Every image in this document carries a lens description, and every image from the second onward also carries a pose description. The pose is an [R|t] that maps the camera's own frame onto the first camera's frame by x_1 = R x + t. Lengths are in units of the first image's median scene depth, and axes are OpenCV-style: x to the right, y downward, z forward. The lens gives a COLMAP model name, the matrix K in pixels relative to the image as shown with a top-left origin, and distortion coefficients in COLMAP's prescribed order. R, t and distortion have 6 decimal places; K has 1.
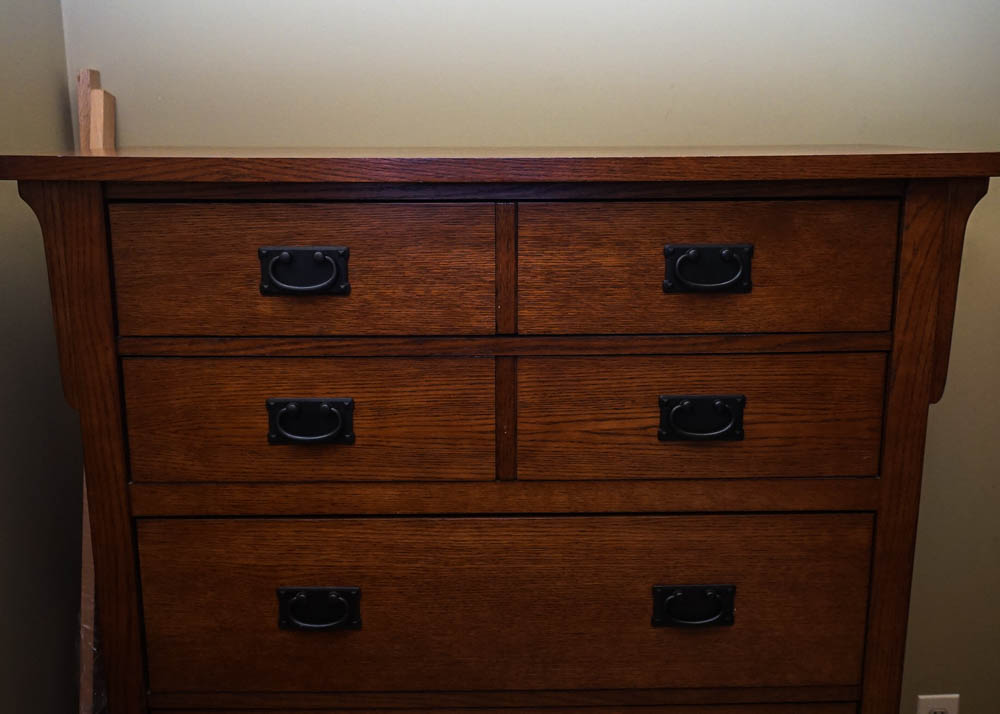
lens RADIAL K [[998.6, 0, 500.0], [0, 998.6, 357.0], [0, 0, 1]] dist [-0.078091, 0.221108]
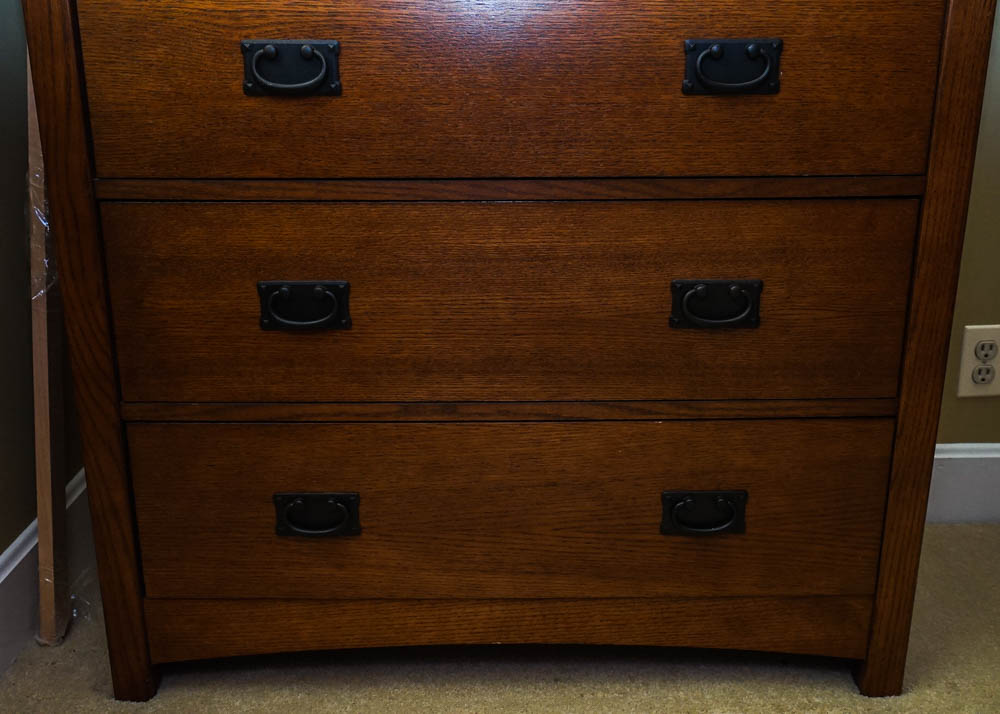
lens RADIAL K [[1033.1, 0, 500.0], [0, 1033.1, 391.3], [0, 0, 1]] dist [-0.010440, 0.001501]
pose [[0.999988, 0.003176, -0.003634, 0.000439], [-0.002828, 0.995744, 0.092120, 0.264266], [0.003911, -0.092108, 0.995741, 0.057457]]
